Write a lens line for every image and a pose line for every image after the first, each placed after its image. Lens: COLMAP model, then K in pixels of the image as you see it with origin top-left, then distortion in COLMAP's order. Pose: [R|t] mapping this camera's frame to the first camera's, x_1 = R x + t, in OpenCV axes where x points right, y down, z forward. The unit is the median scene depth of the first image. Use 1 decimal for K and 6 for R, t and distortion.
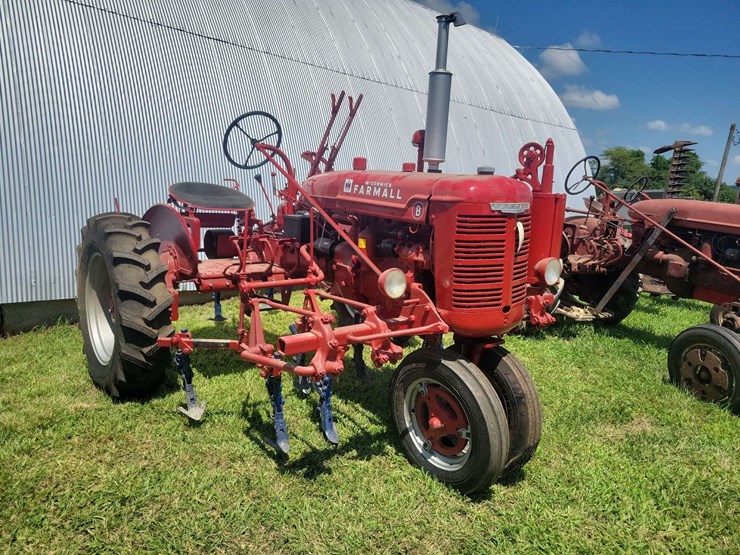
lens RADIAL K [[562.2, 0, 373.4], [0, 562.2, 275.8], [0, 0, 1]] dist [0.042233, -0.021089]
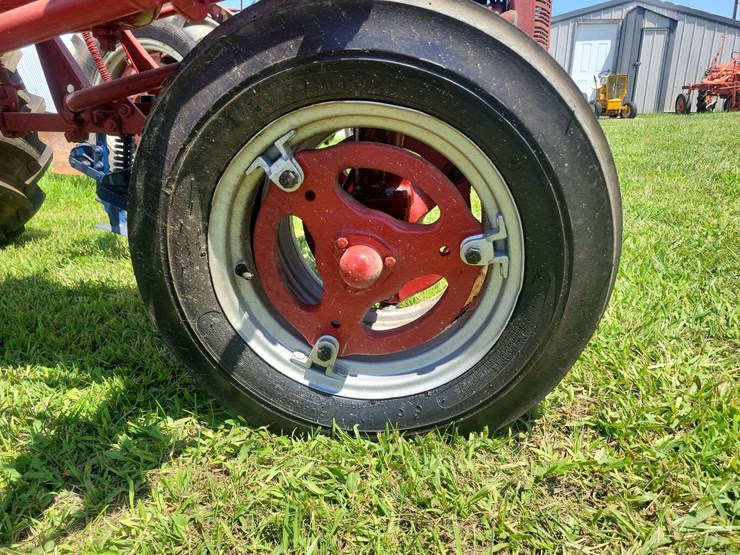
lens RADIAL K [[571.3, 0, 370.0], [0, 571.3, 277.5], [0, 0, 1]] dist [0.046858, -0.045870]
pose [[0.719887, -0.295479, 0.628056, -0.071576], [0.215779, 0.955297, 0.202105, 0.196748], [-0.659698, -0.009971, 0.751464, 0.728973]]
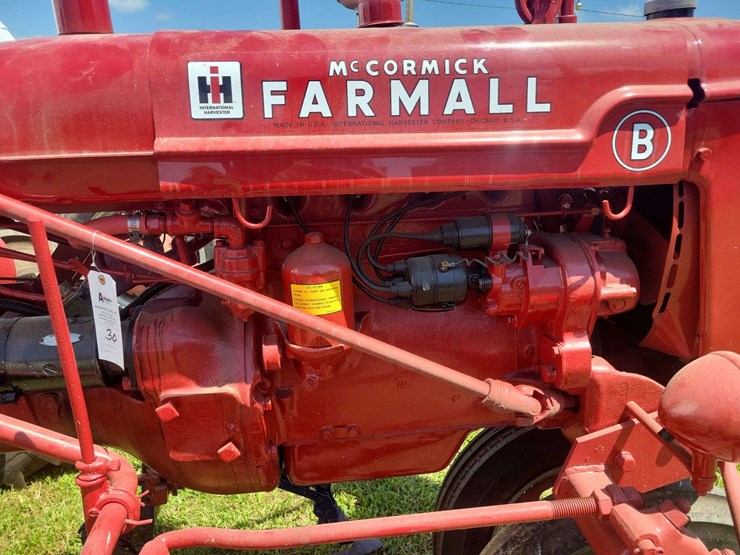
lens RADIAL K [[568.0, 0, 369.1], [0, 568.0, 282.0], [0, 0, 1]] dist [0.030780, -0.009488]
pose [[0.540217, -0.320028, 0.778298, -0.234734], [0.209132, 0.946906, 0.244199, -0.135535], [-0.815125, 0.030846, 0.578463, 0.855447]]
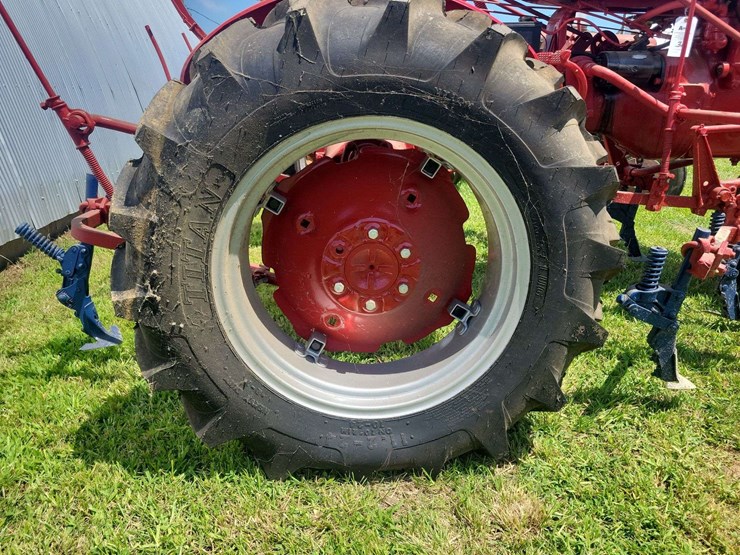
lens RADIAL K [[563.4, 0, 377.2], [0, 563.4, 281.0], [0, 0, 1]] dist [0.042891, -0.004776]
pose [[0.578223, -0.315374, 0.752461, -0.938971], [0.167392, 0.948508, 0.268910, -0.048032], [-0.798522, -0.029534, 0.601240, 0.983376]]
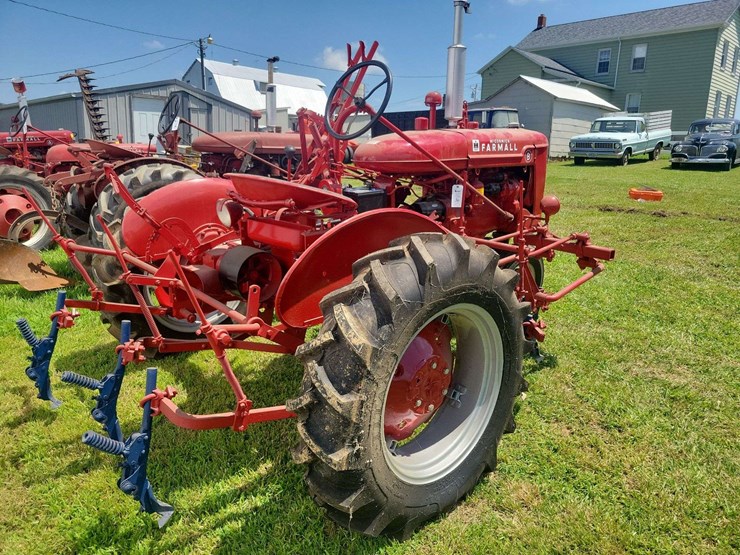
lens RADIAL K [[562.2, 0, 373.4], [0, 562.2, 275.8], [0, 0, 1]] dist [0.042233, -0.021089]
pose [[-0.069334, -0.321801, 0.944265, -1.263224], [0.161082, 0.930511, 0.328941, -0.342047], [-0.984503, 0.174911, -0.012680, 1.335374]]
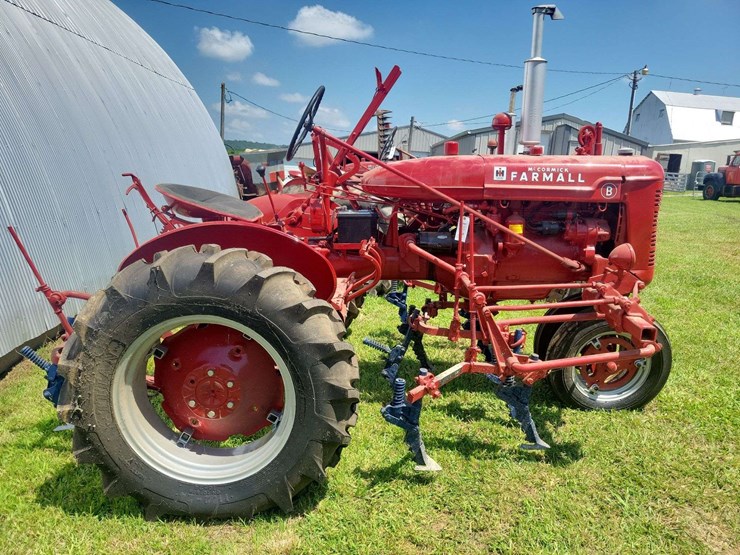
lens RADIAL K [[562.2, 0, 373.4], [0, 562.2, 275.8], [0, 0, 1]] dist [0.042233, -0.021089]
pose [[0.627572, -0.219138, 0.747082, -1.003379], [0.160552, 0.975373, 0.151233, -0.179255], [-0.761824, 0.025036, 0.647300, 0.568632]]
